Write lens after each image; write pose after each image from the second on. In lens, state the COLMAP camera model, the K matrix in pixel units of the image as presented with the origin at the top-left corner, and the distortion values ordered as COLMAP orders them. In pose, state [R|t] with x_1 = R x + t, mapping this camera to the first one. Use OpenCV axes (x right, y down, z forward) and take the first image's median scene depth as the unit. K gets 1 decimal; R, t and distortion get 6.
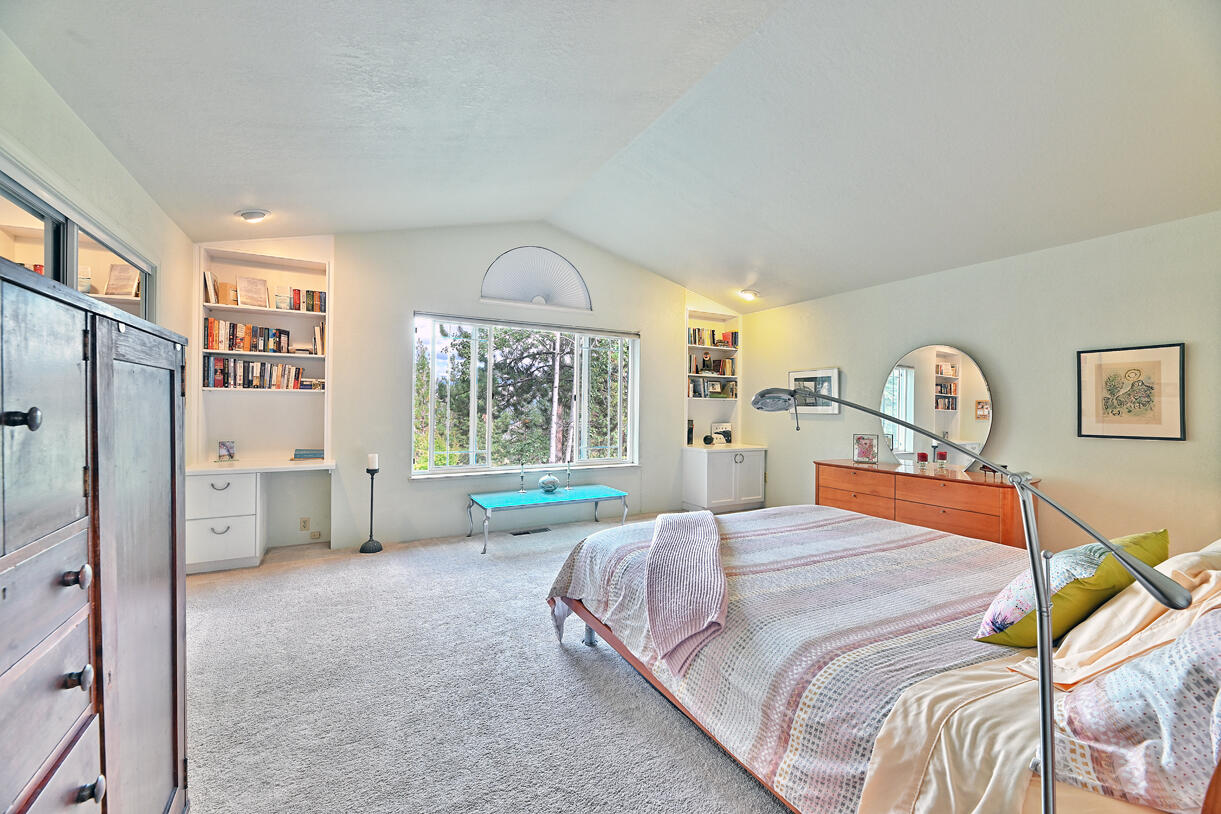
lens RADIAL K [[491.1, 0, 605.1], [0, 491.1, 403.5], [0, 0, 1]] dist [-0.001966, -0.000363]
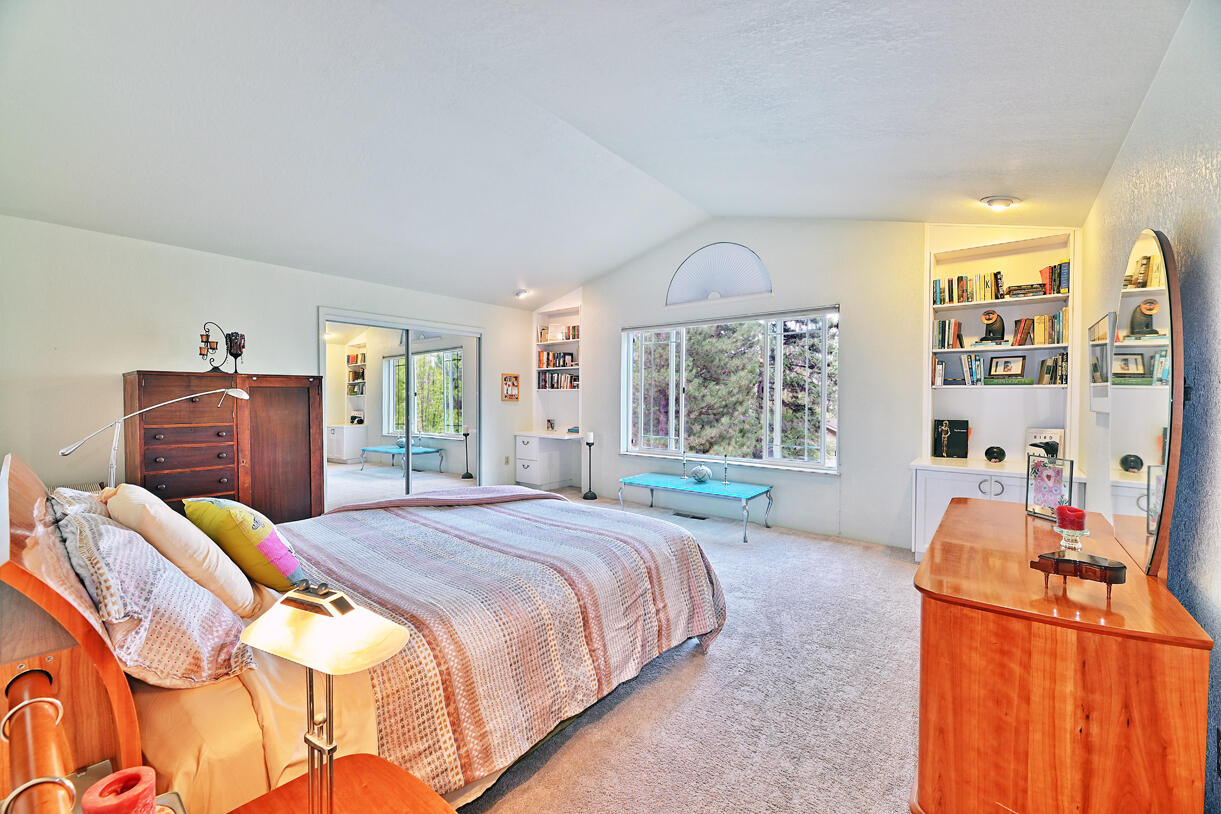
lens RADIAL K [[491.1, 0, 607.5], [0, 491.1, 409.2], [0, 0, 1]] dist [-0.001966, -0.000363]
pose [[0.385680, 0.012829, -0.922543, 0.783768], [0.000955, 0.999897, 0.014304, 0.011943], [0.922632, -0.006397, 0.385628, 0.433288]]
